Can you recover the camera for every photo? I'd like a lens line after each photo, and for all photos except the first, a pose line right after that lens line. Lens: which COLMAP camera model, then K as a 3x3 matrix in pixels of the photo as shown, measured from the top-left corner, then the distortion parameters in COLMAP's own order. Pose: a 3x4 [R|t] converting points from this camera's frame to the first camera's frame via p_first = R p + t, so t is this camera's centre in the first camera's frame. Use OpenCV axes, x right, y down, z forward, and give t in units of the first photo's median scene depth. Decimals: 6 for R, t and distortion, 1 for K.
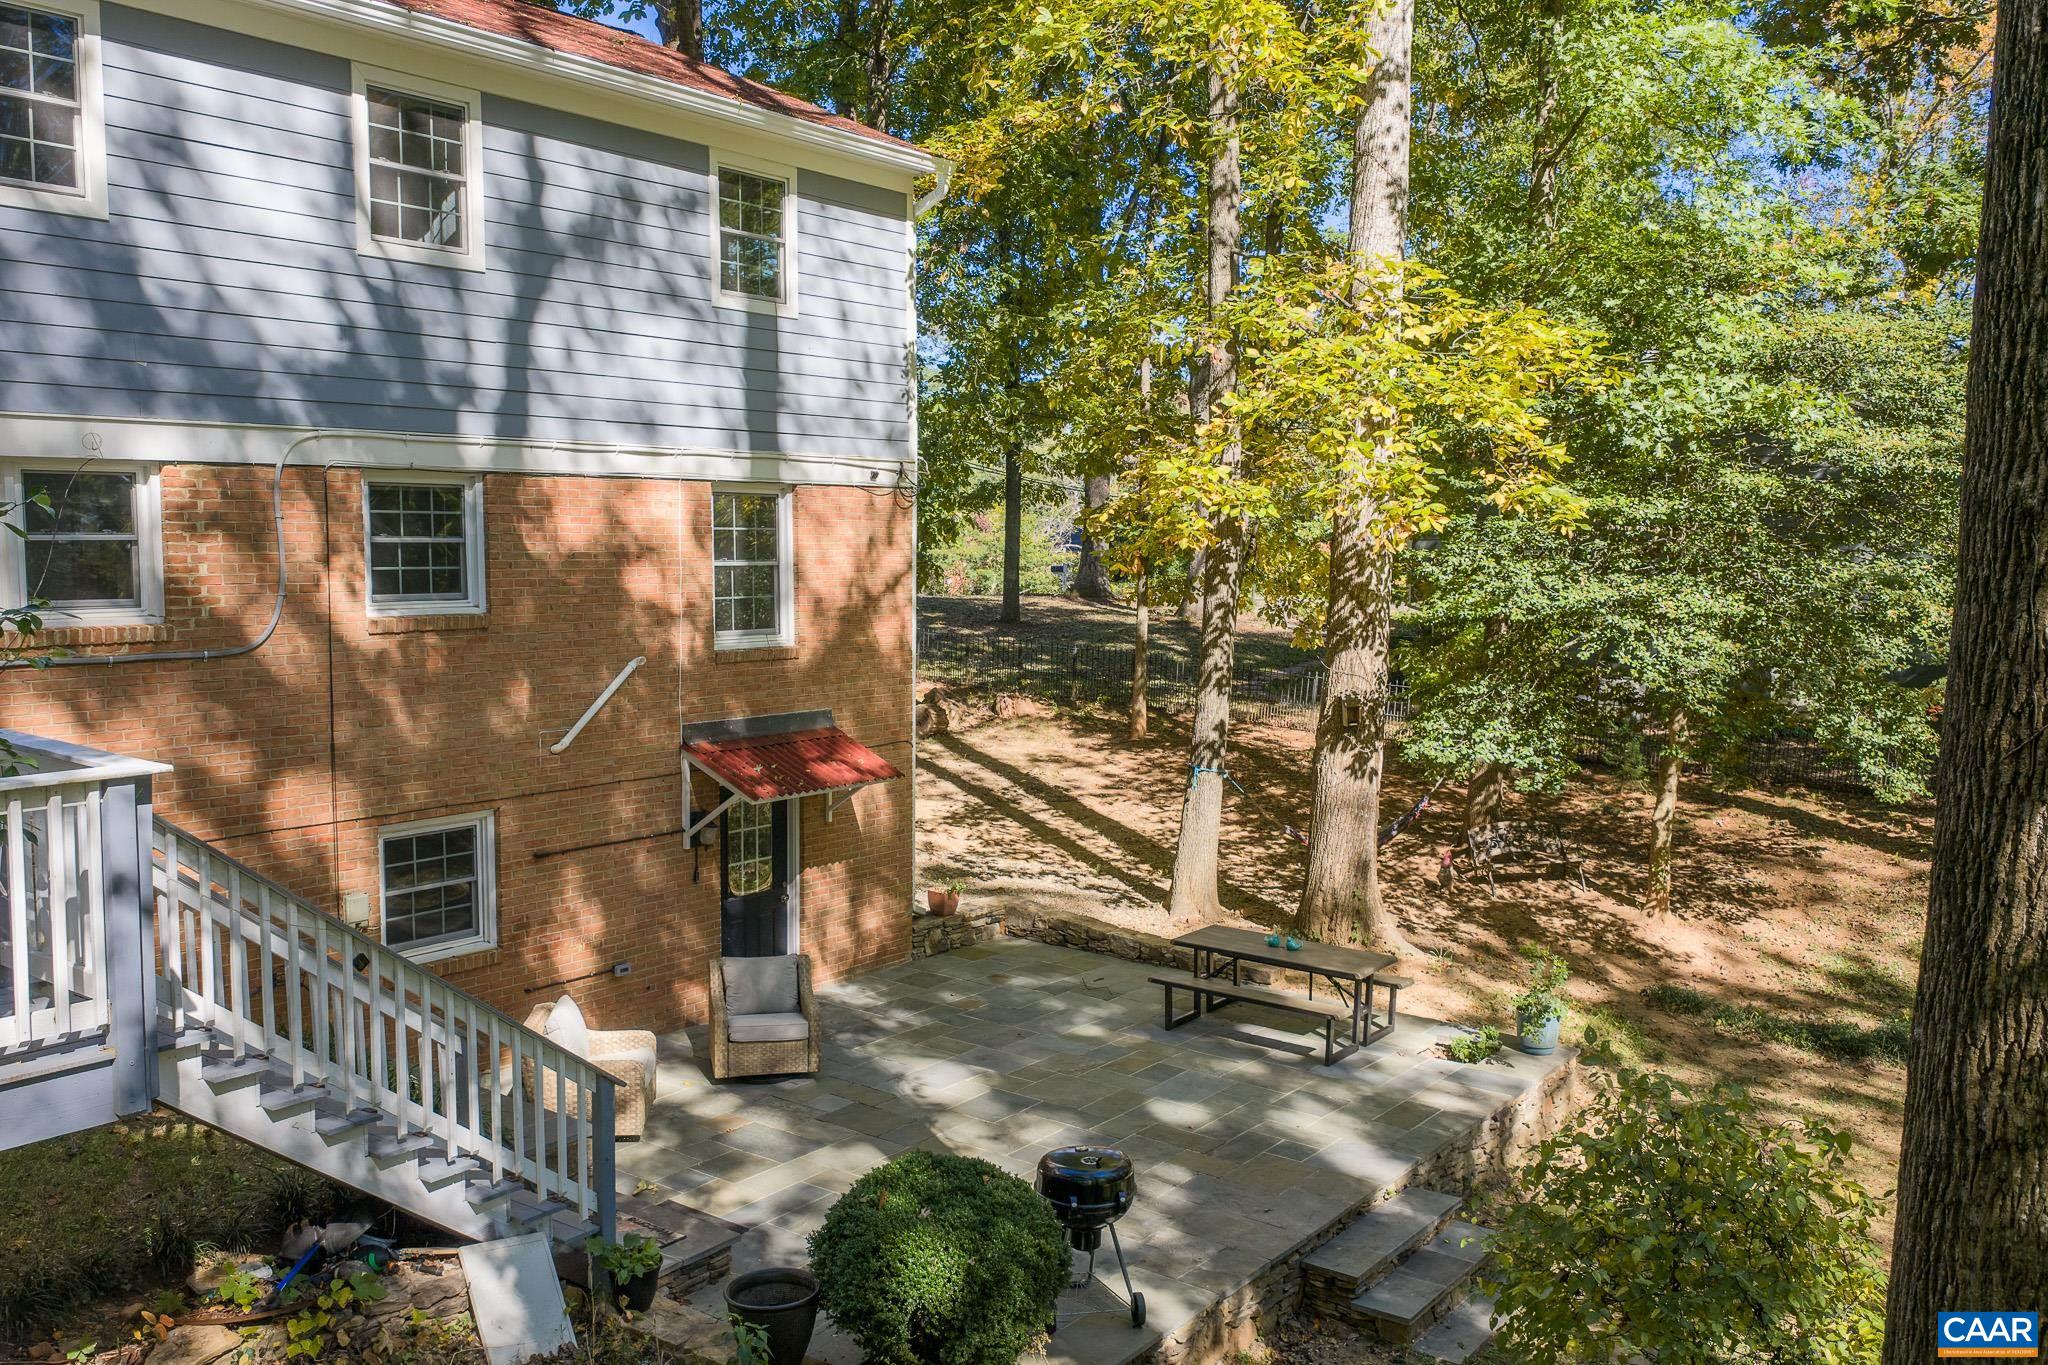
lens RADIAL K [[1674.0, 0, 1024.0], [0, 1674.0, 682.5], [0, 0, 1]] dist [0.011040, -0.041875]
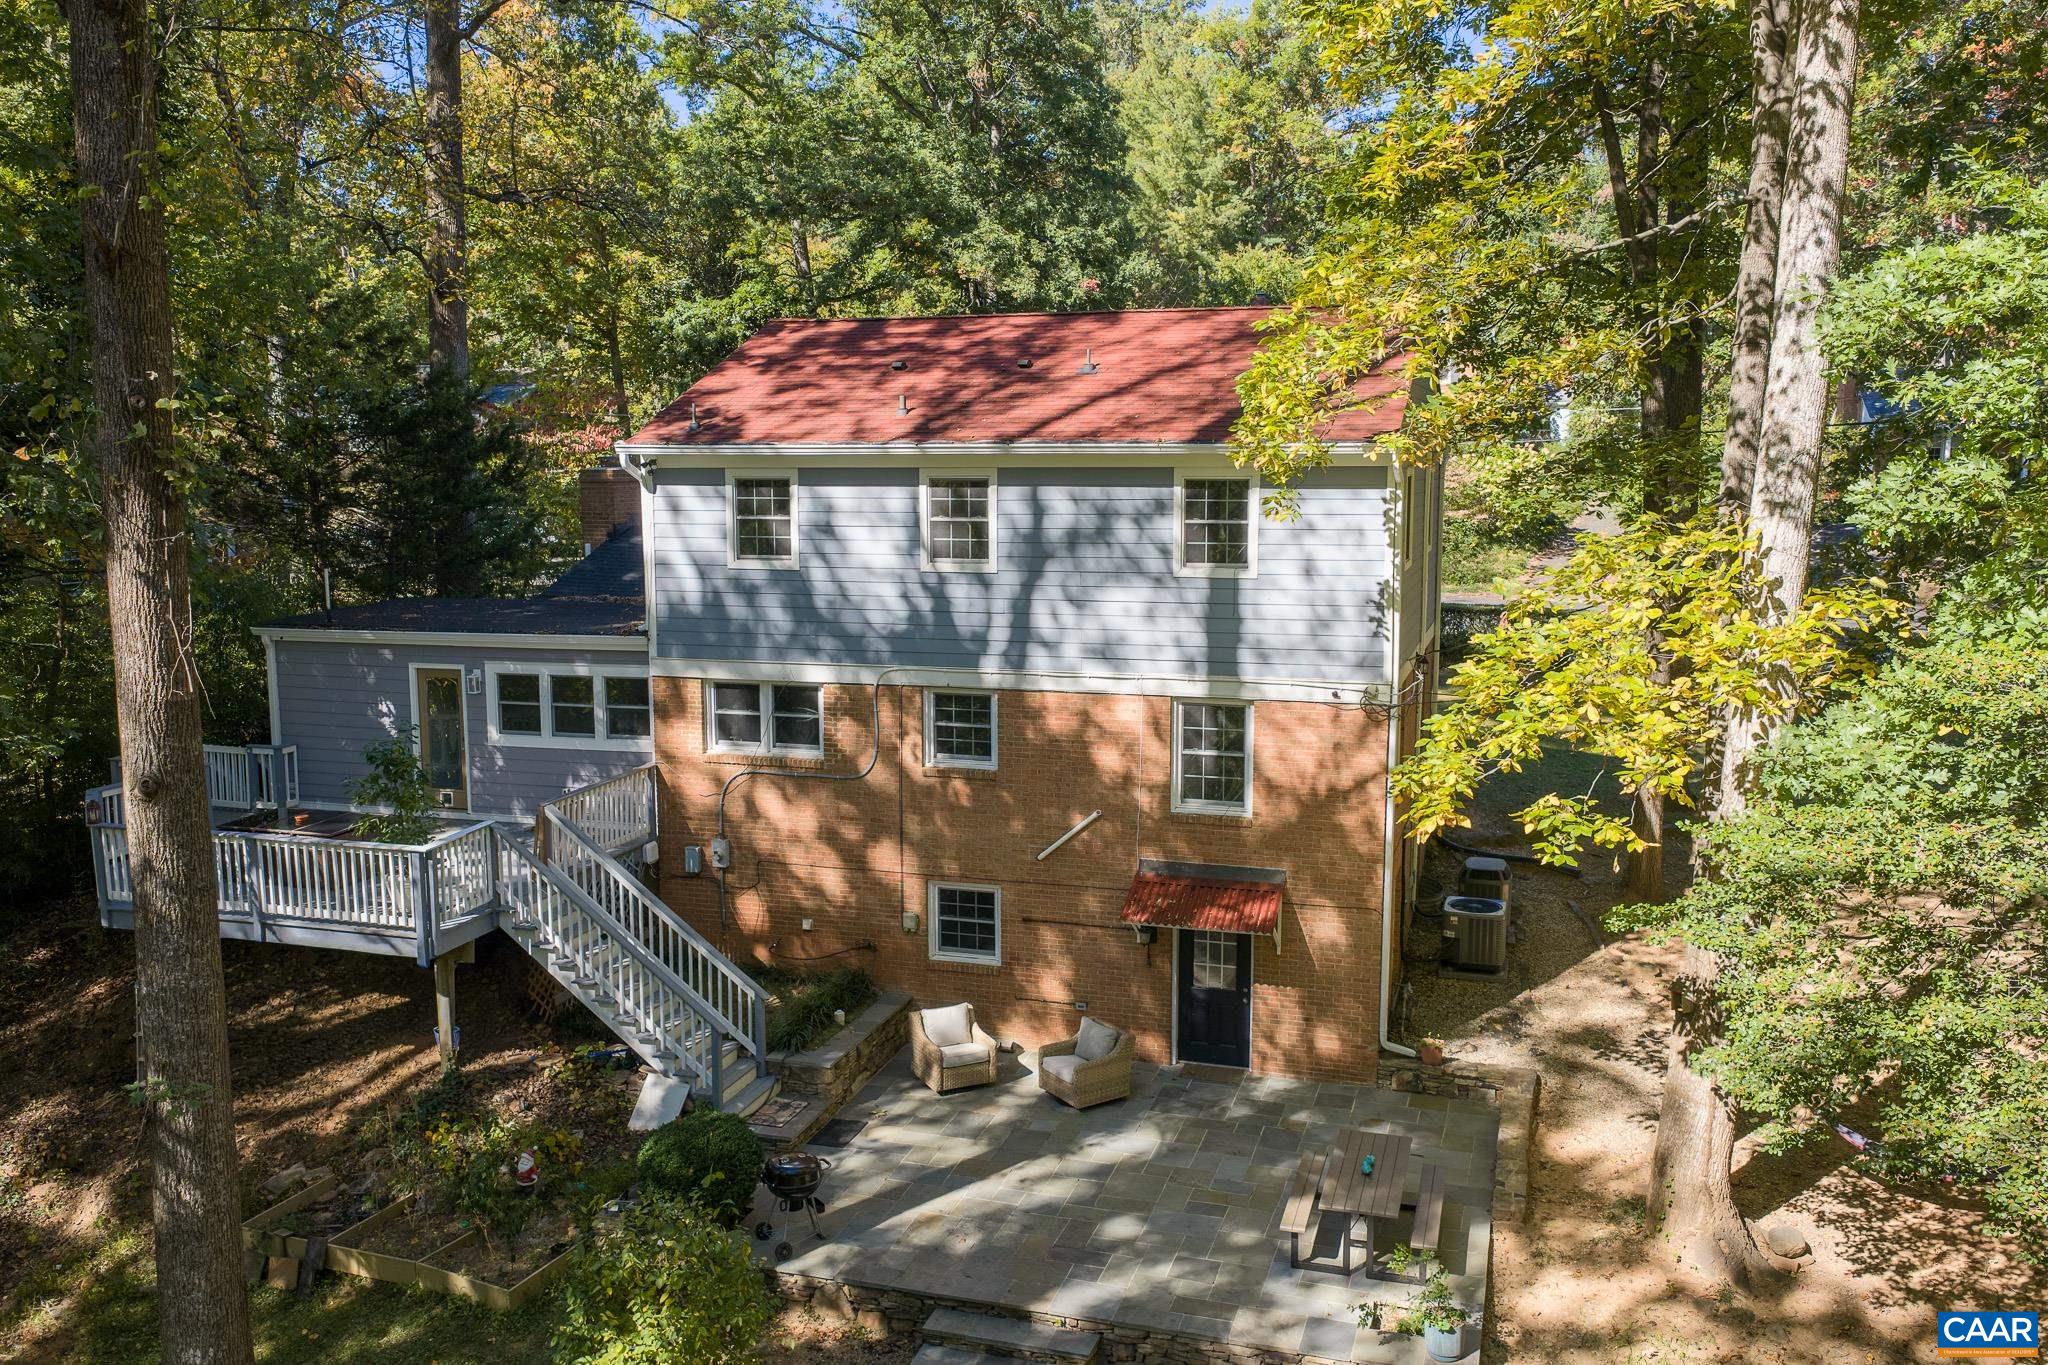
lens RADIAL K [[1616.4, 0, 1024.0], [0, 1616.4, 682.5], [0, 0, 1]] dist [0.002419, 0.000391]
pose [[0.353423, 0.117054, -0.928111, 1.164535], [-0.083199, 0.992142, 0.093448, -0.277850], [0.931756, 0.044191, 0.360385, 0.422926]]
